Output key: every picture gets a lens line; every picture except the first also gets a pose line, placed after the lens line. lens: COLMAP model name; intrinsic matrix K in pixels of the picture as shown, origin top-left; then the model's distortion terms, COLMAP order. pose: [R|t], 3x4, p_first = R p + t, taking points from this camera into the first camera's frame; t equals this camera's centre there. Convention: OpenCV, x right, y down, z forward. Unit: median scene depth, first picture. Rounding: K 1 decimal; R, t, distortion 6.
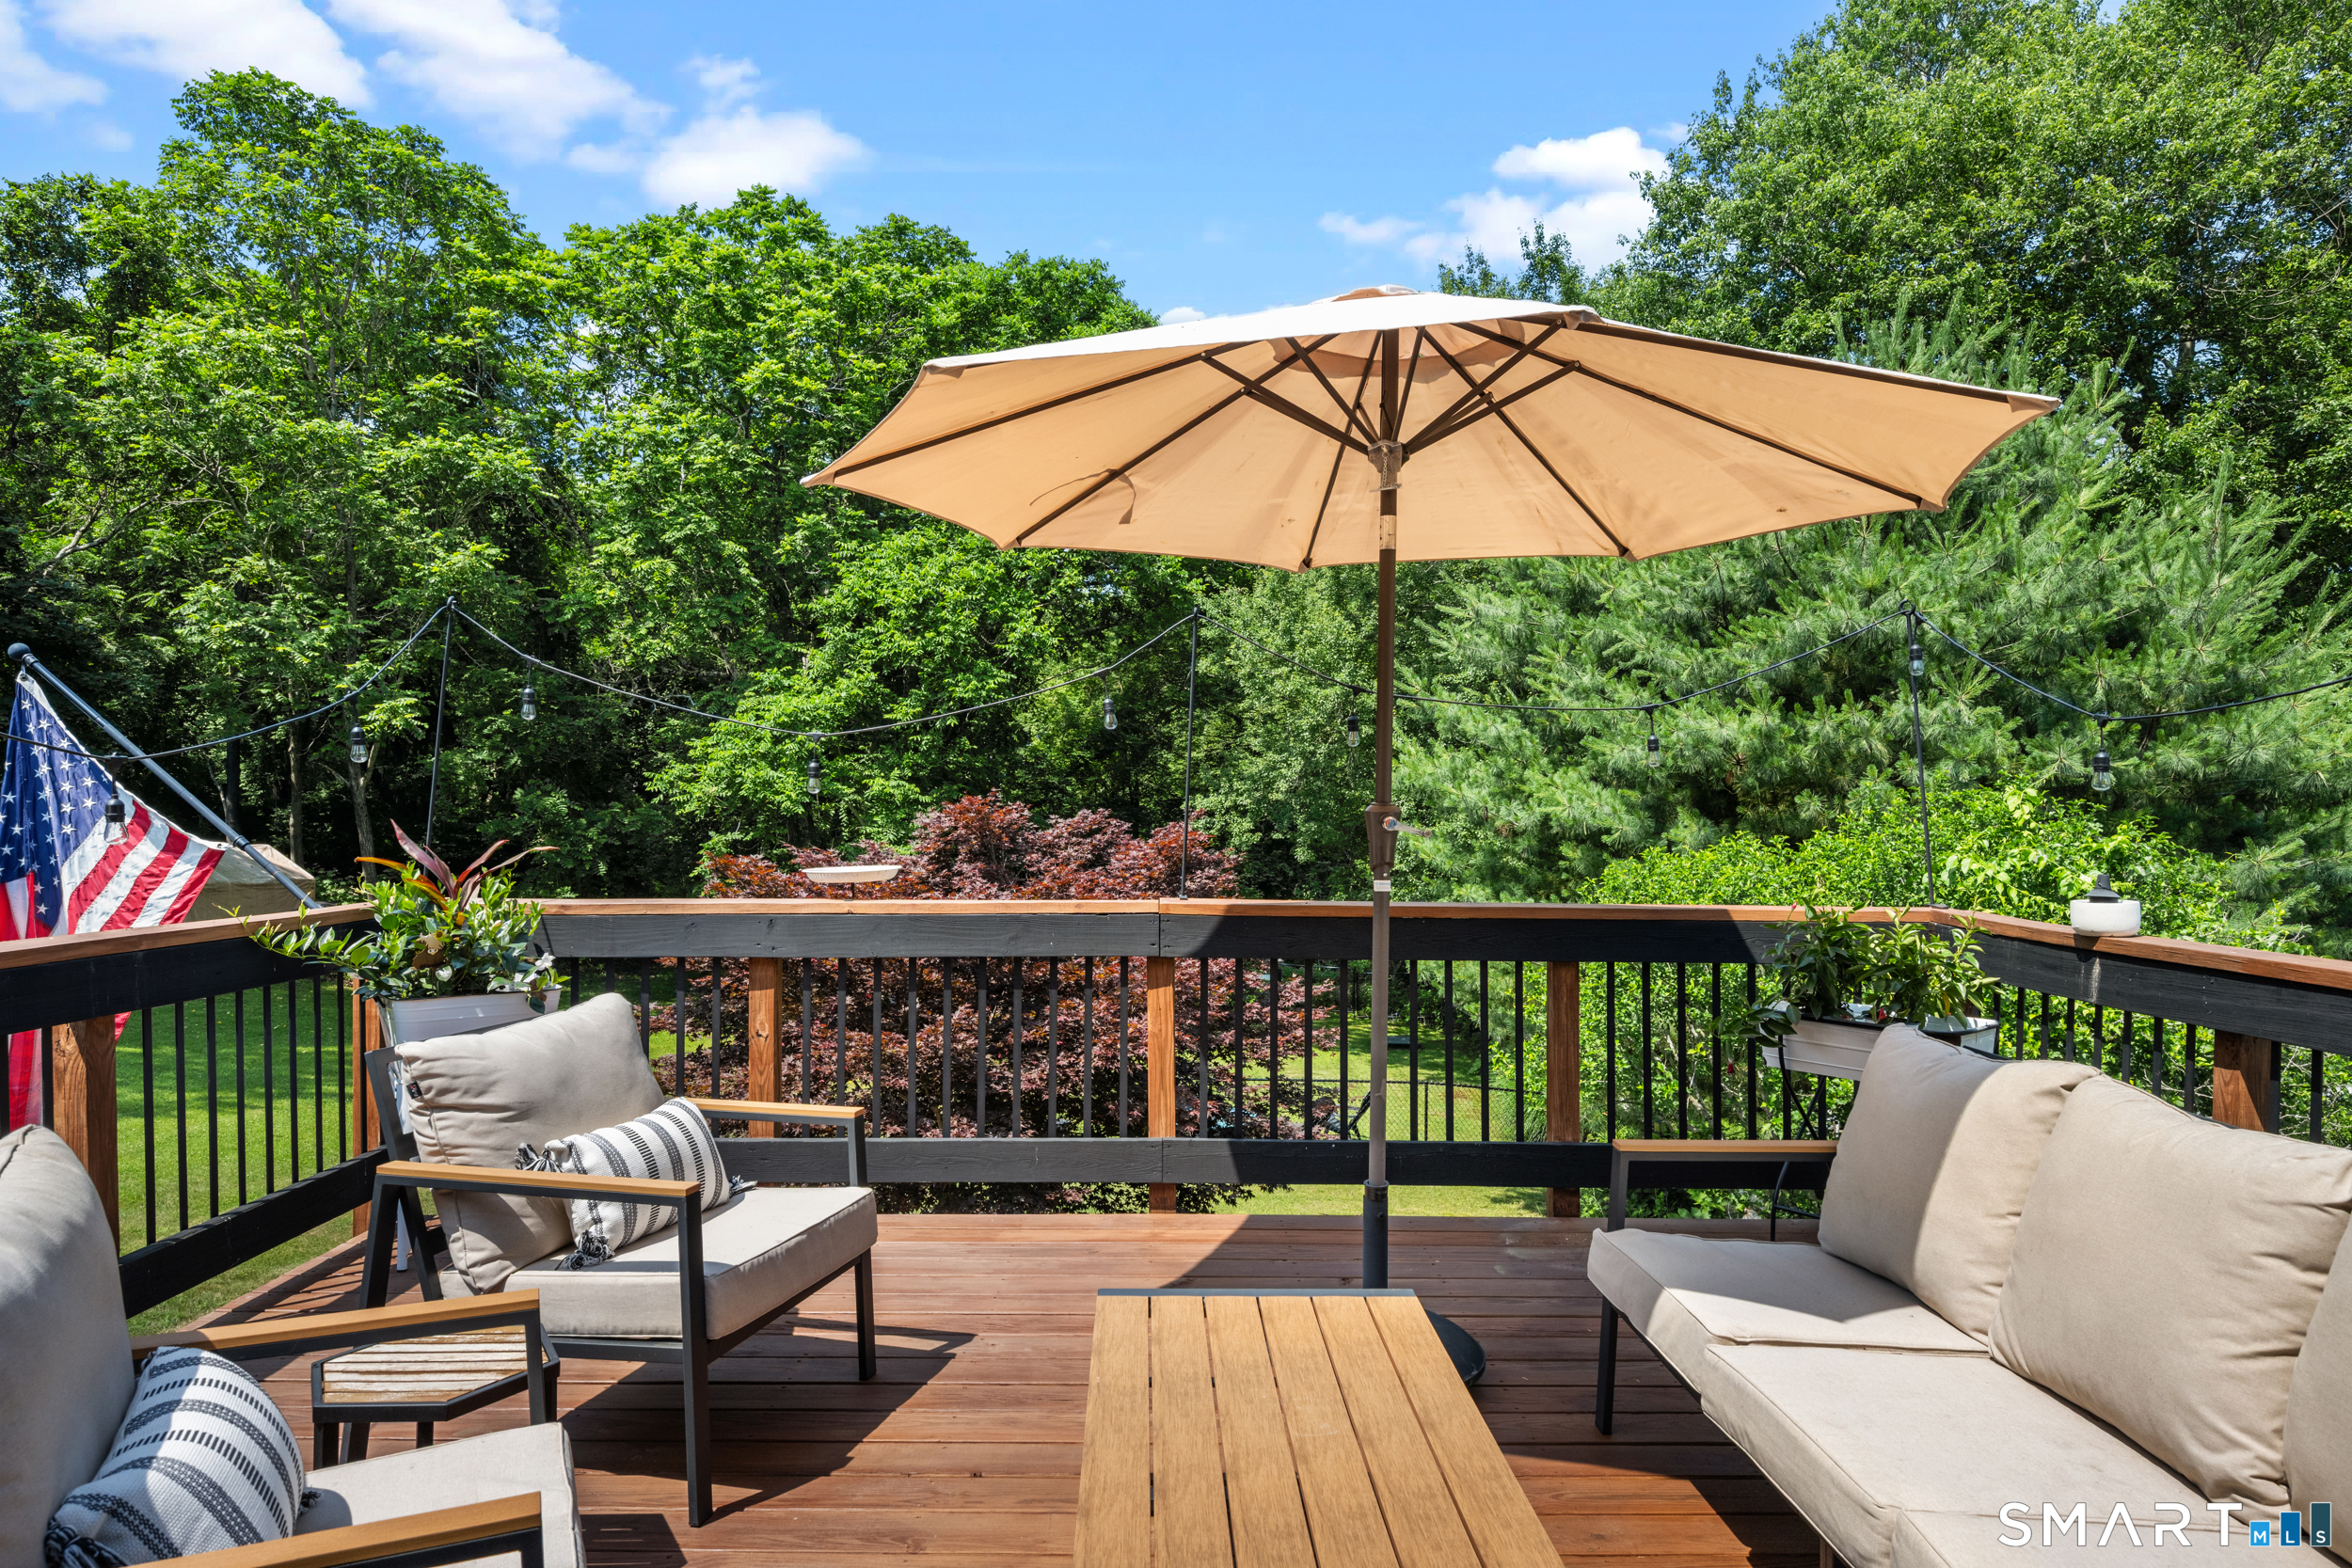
lens RADIAL K [[1433.0, 0, 1181.0], [0, 1433.0, 791.5], [0, 0, 1]] dist [0.001067, -0.002777]
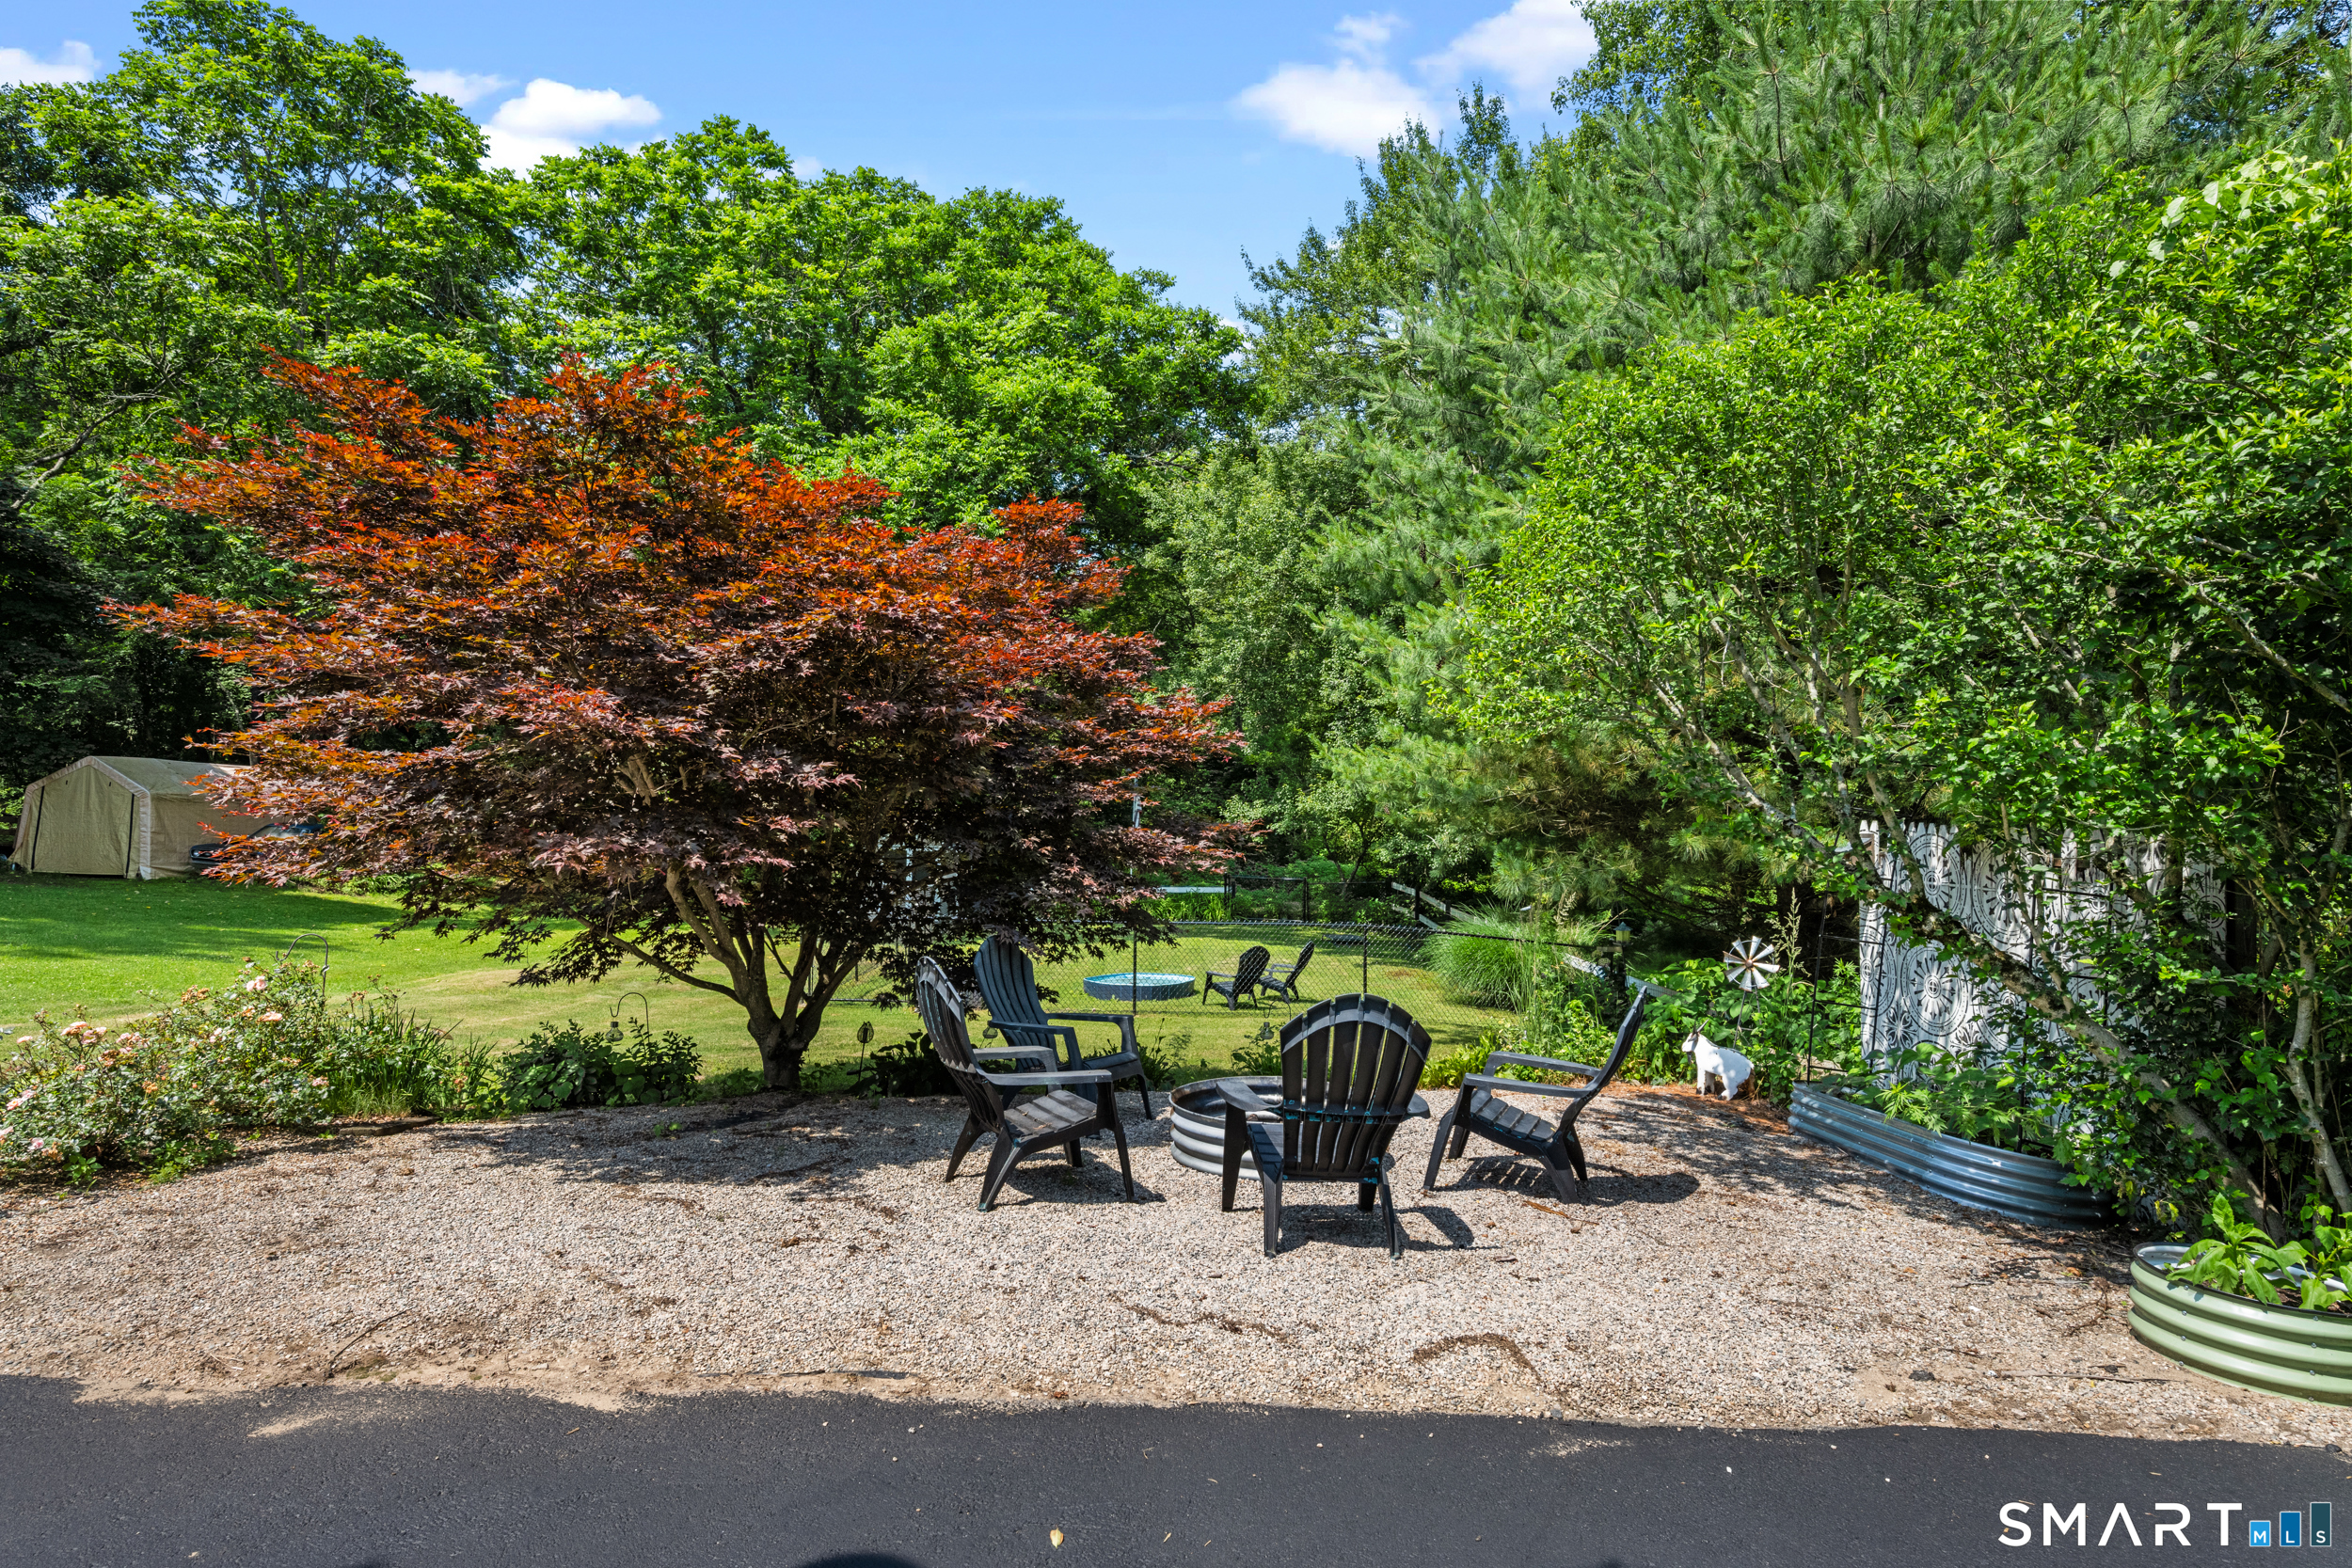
lens RADIAL K [[1224.8, 0, 1175.0], [0, 1224.8, 786.3], [0, 0, 1]] dist [0.000139, 0.001261]
pose [[0.999978, -0.006454, 0.001478, 0.033062], [0.006473, 0.999886, -0.013669, 0.089092], [-0.001389, 0.013678, 0.999905, 0.145961]]
